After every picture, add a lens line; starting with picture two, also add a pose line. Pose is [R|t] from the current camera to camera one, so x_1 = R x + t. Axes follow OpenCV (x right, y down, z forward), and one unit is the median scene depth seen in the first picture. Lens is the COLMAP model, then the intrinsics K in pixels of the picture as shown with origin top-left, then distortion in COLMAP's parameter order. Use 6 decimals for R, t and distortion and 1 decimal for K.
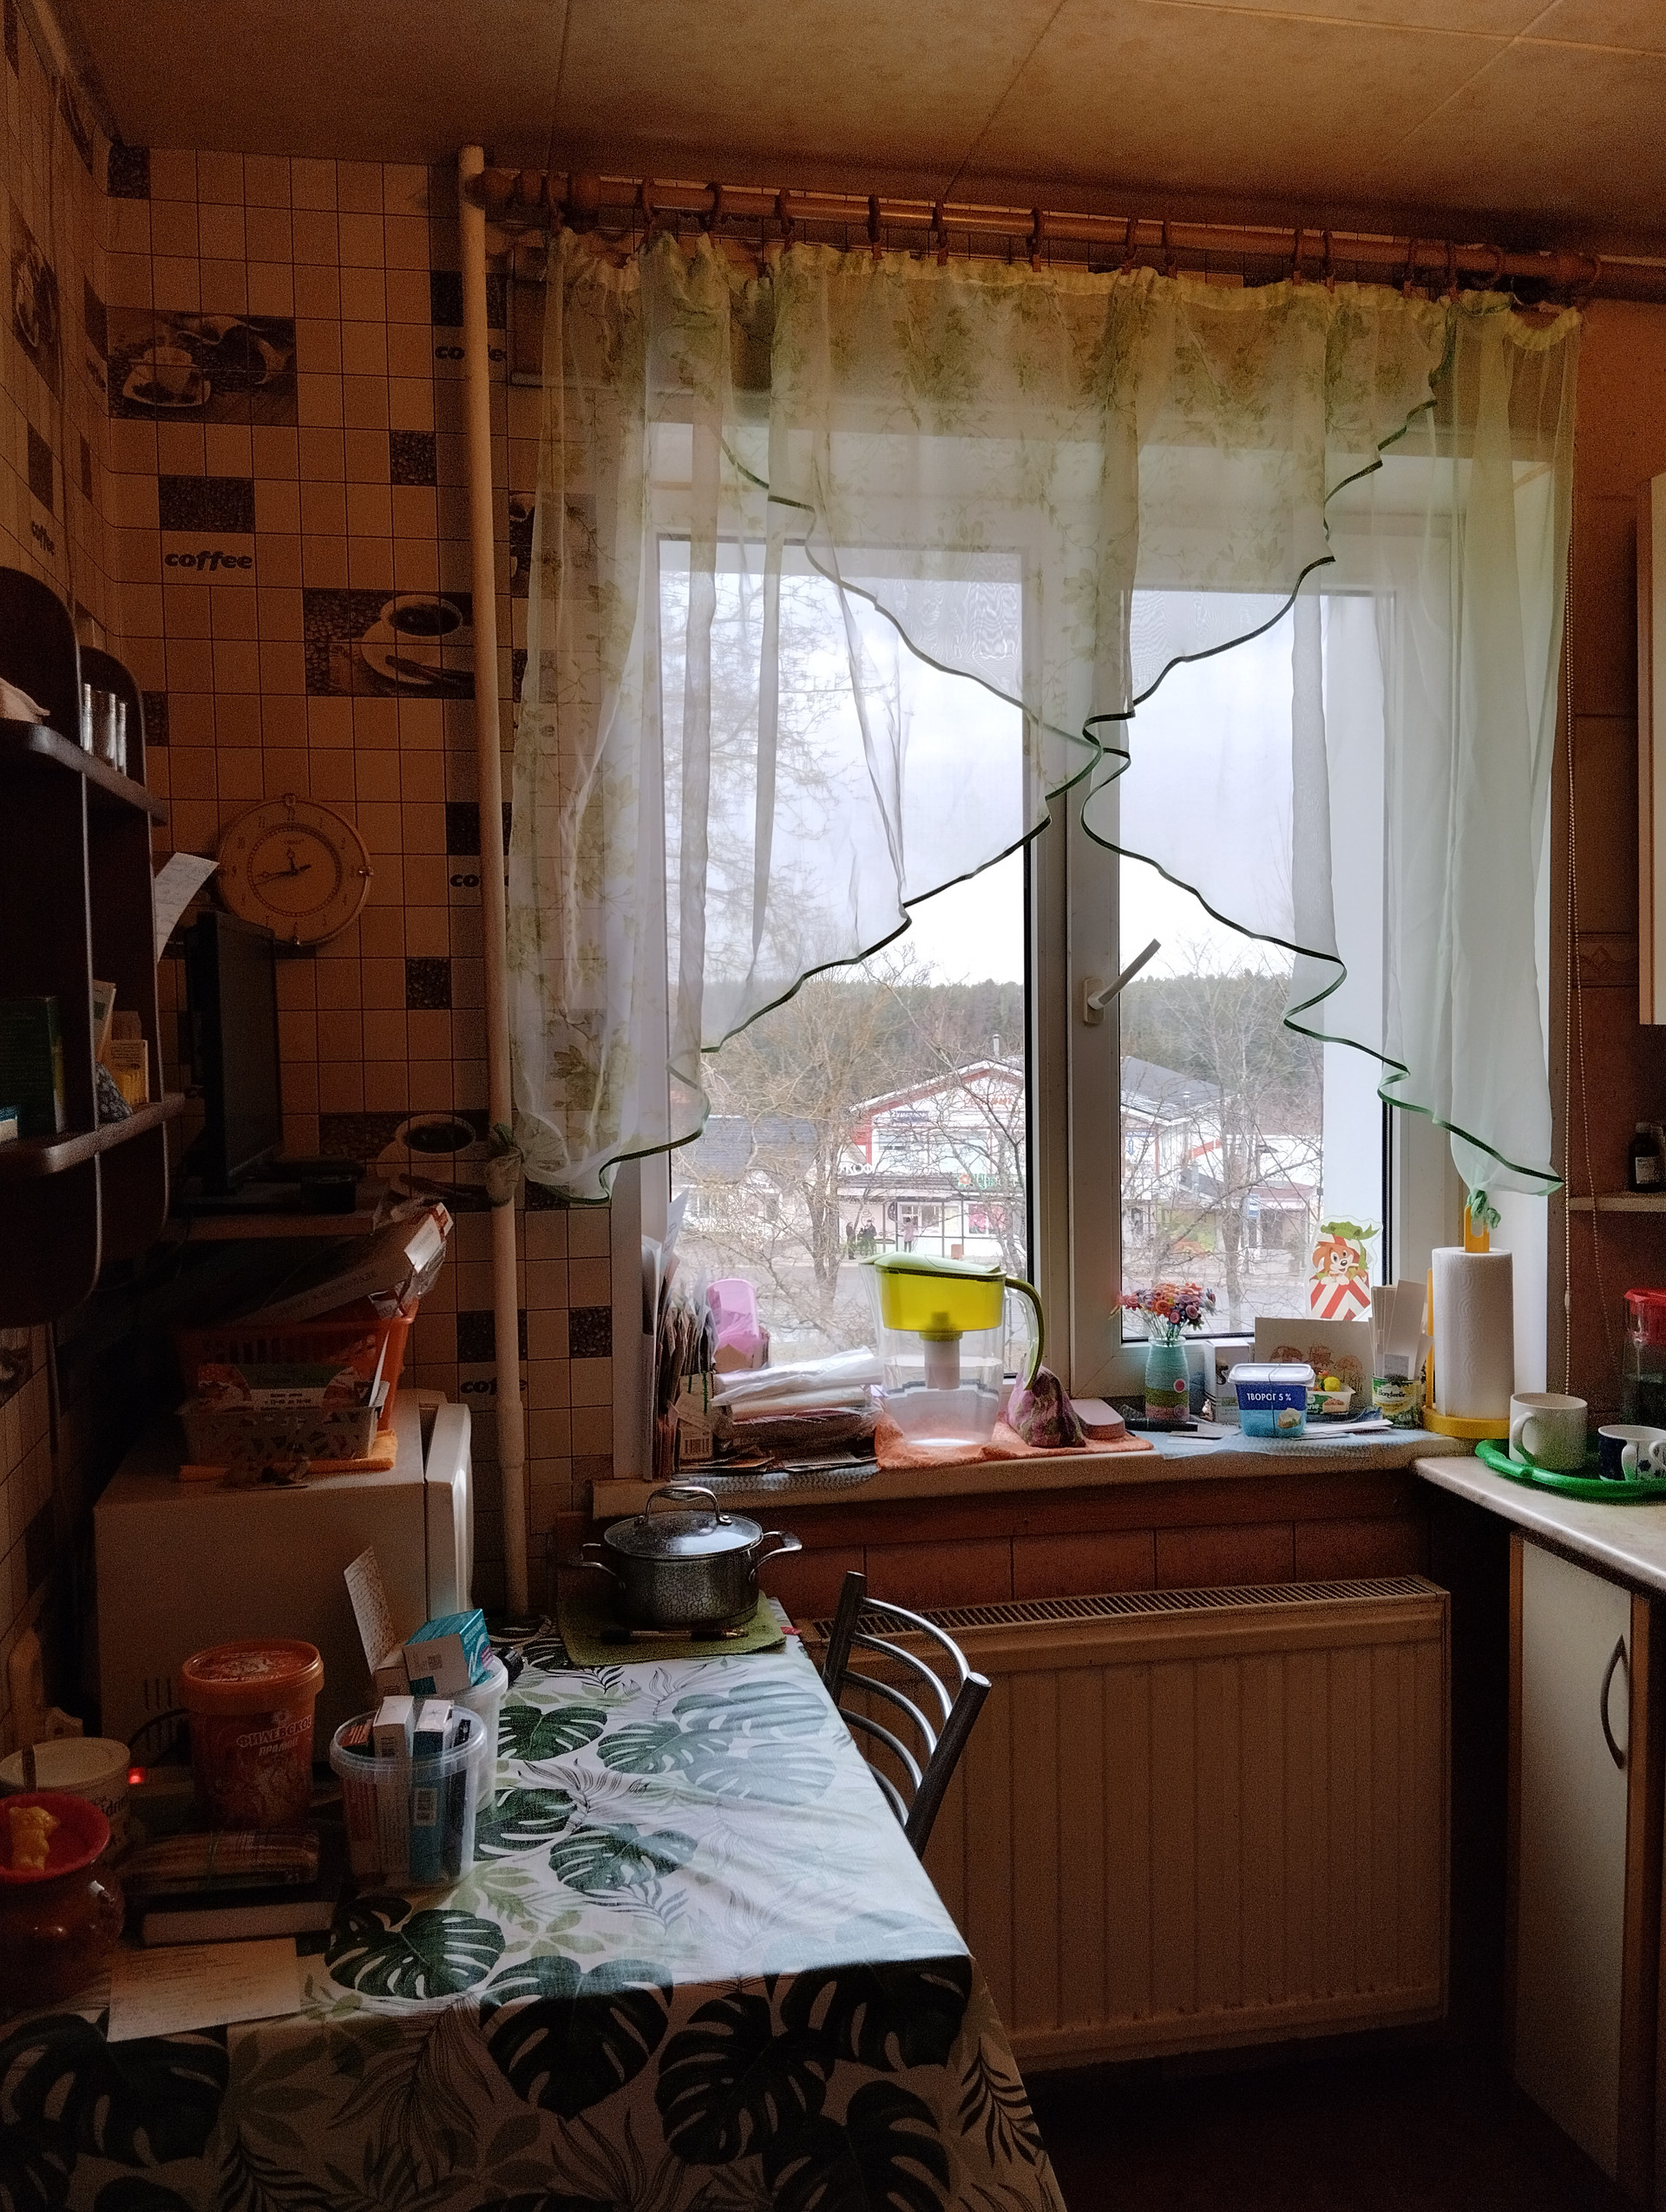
lens RADIAL K [[1845.4, 0, 824.6], [0, 1845.4, 1106.7], [0, 0, 1]] dist [0.055500, -0.108814]
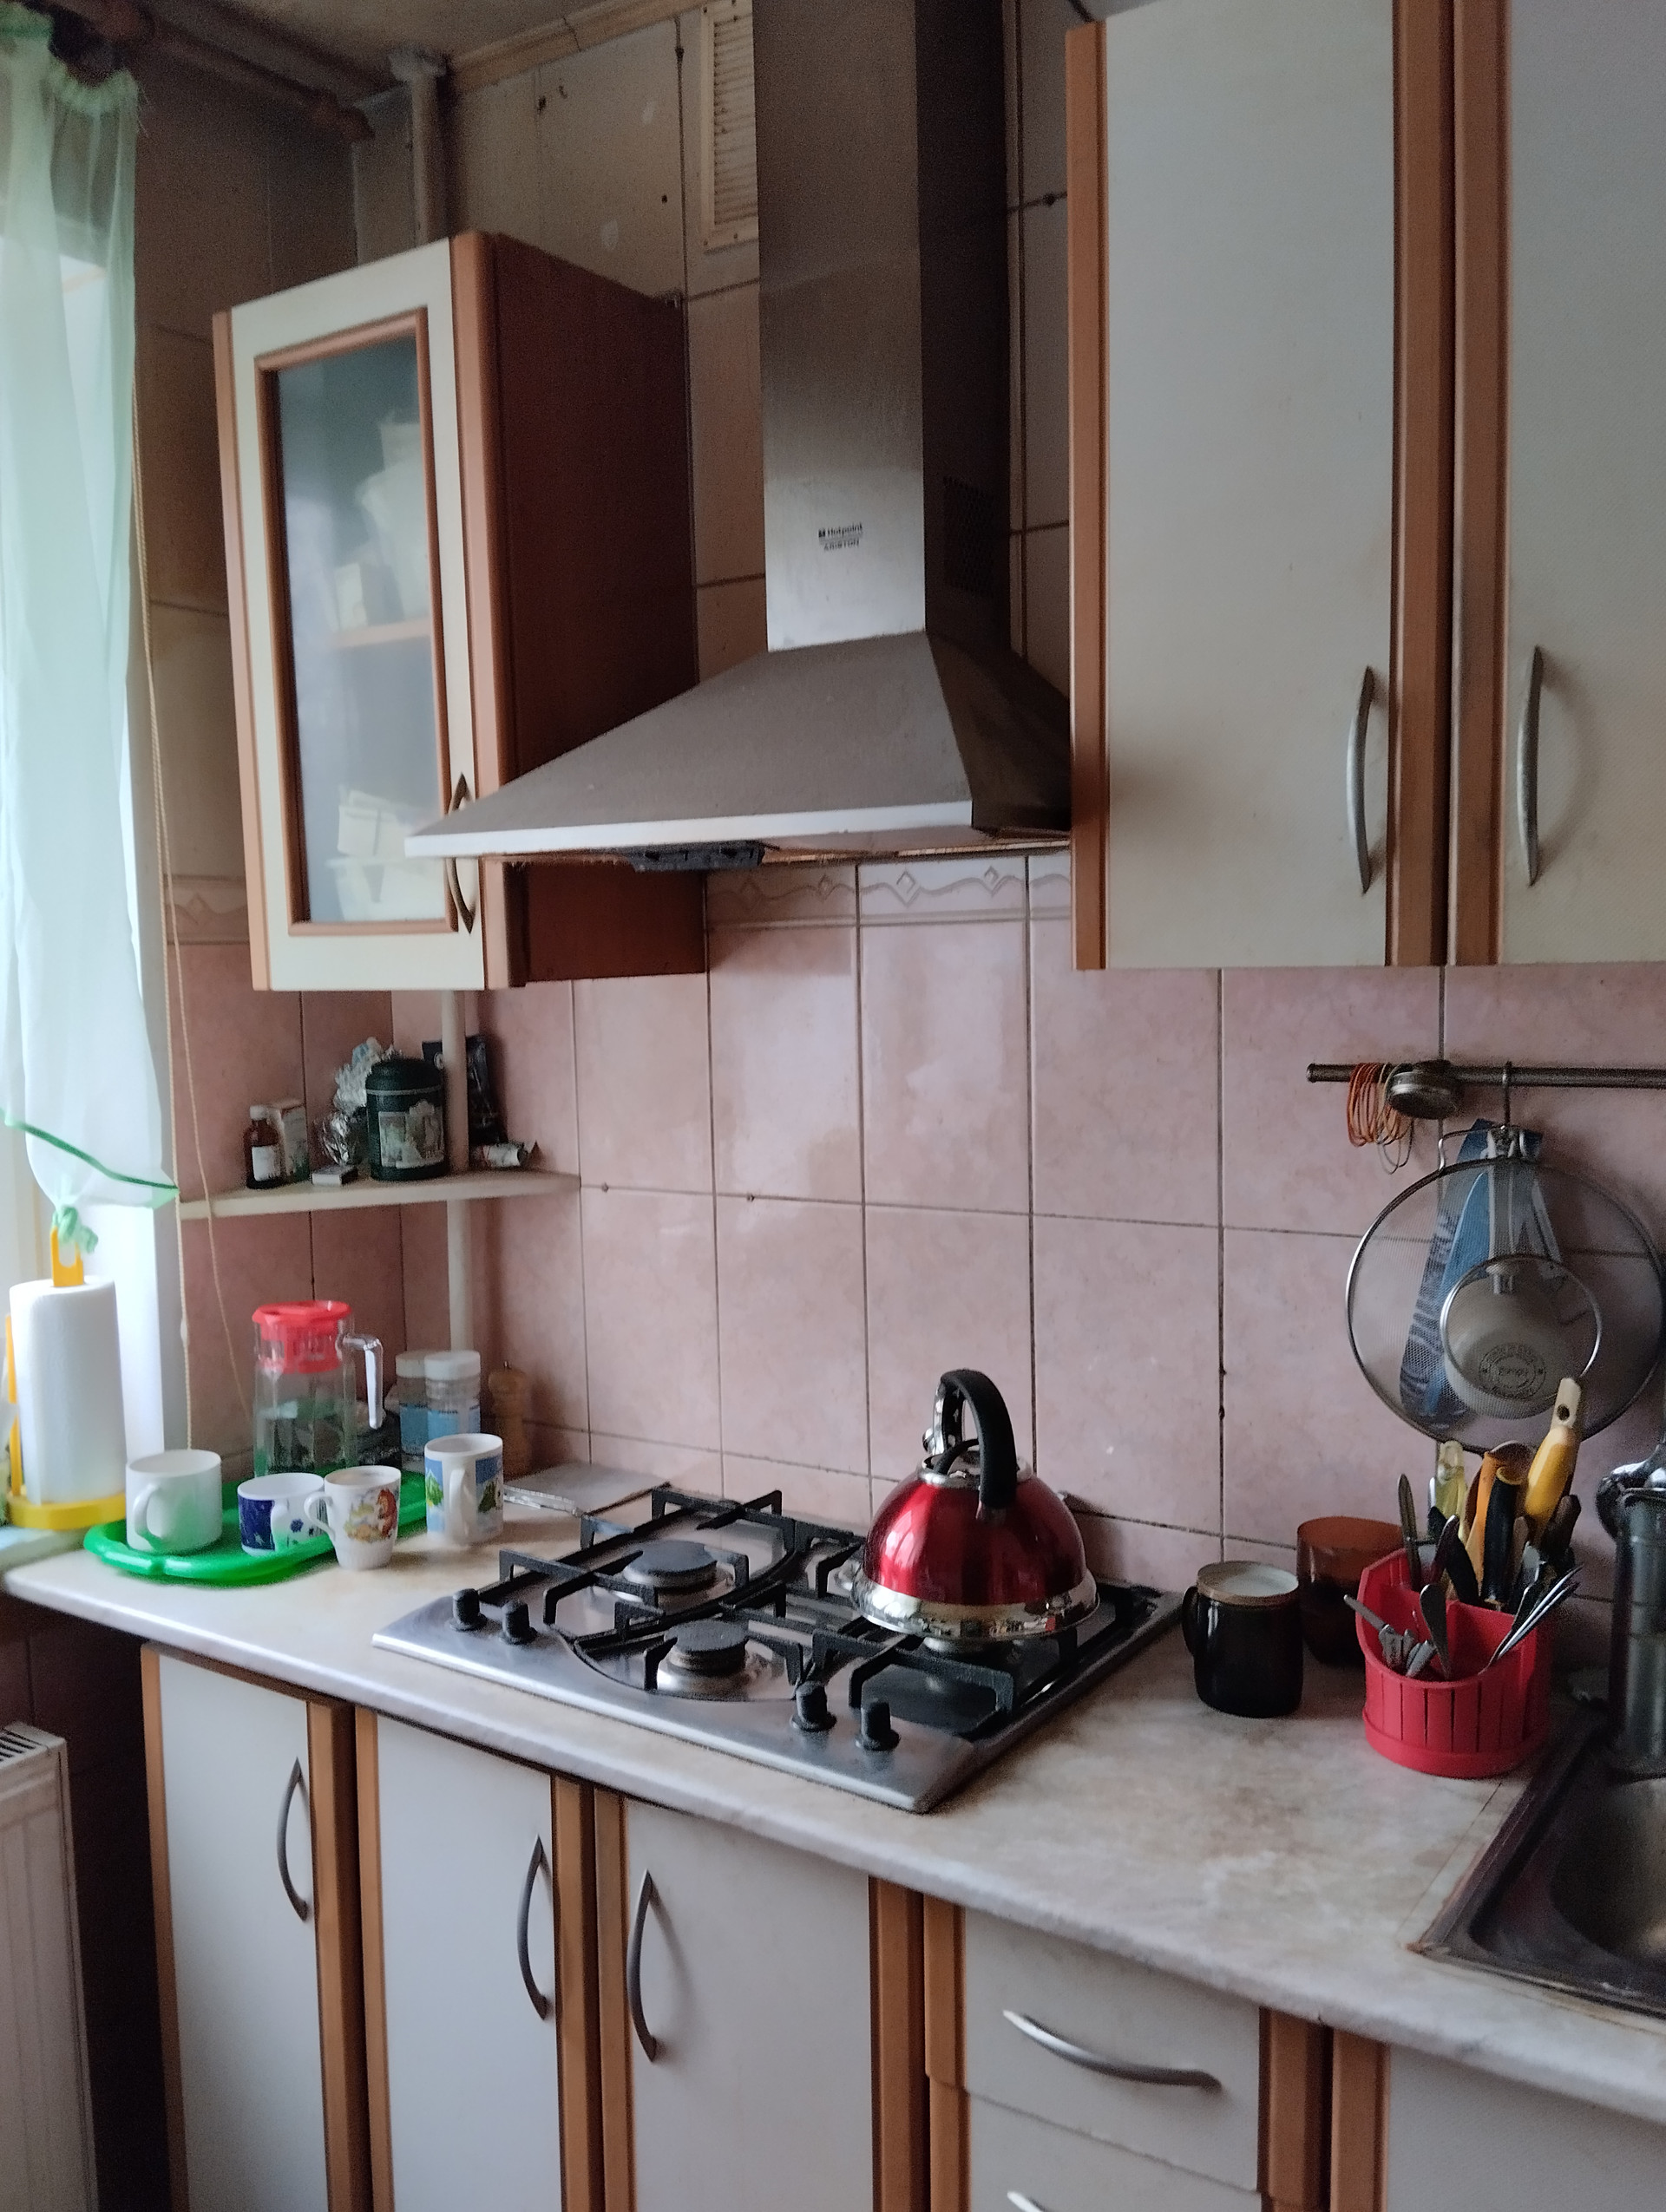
lens RADIAL K [[1845.4, 0, 828.8], [0, 1845.4, 1119.0], [0, 0, 1]] dist [0.055500, -0.108814]
pose [[0.718135, -0.061465, 0.693184, 0.047470], [0.039116, 0.998082, 0.047977, -0.016465], [-0.694803, -0.007339, 0.719162, 0.229030]]
